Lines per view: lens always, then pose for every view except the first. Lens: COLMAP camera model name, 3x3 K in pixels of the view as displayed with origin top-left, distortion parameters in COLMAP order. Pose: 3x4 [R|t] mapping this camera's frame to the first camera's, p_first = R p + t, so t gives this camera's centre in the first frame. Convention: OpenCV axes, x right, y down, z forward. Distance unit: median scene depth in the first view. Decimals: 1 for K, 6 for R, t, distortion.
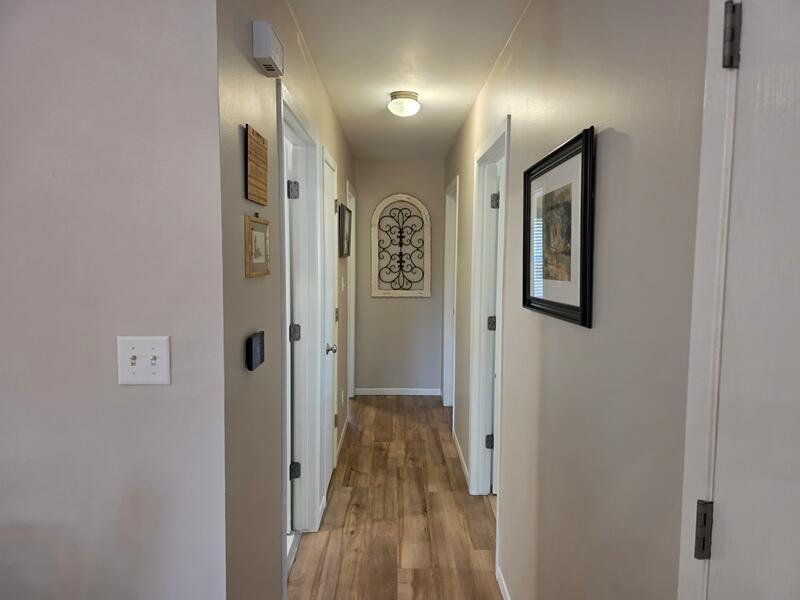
lens RADIAL K [[535.2, 0, 400.9], [0, 535.2, 299.8], [0, 0, 1]] dist [0.035145, -0.024484]
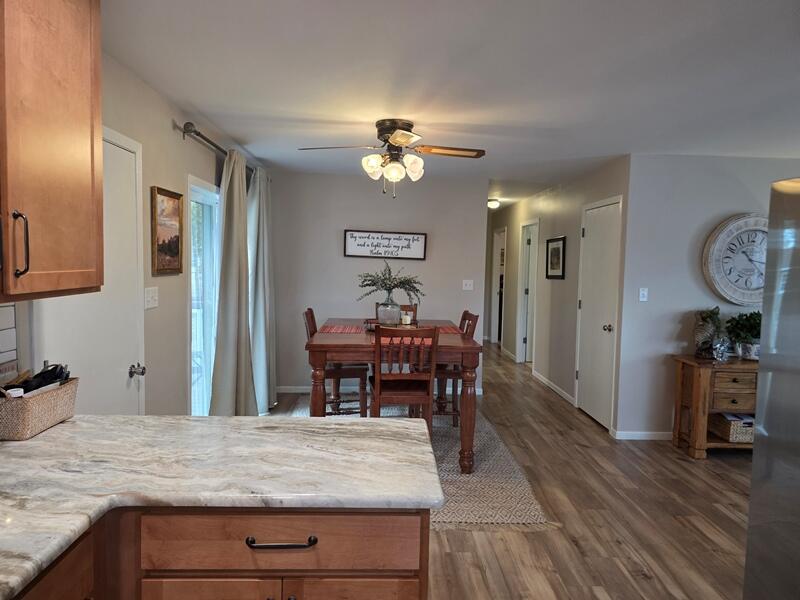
lens RADIAL K [[535.2, 0, 400.5], [0, 535.2, 299.7], [0, 0, 1]] dist [0.035145, -0.024484]
pose [[0.999566, 0.009753, 0.027815, -0.841100], [-0.009191, 0.999753, -0.020257, 0.239229], [-0.028005, 0.019992, 0.999408, -2.543562]]
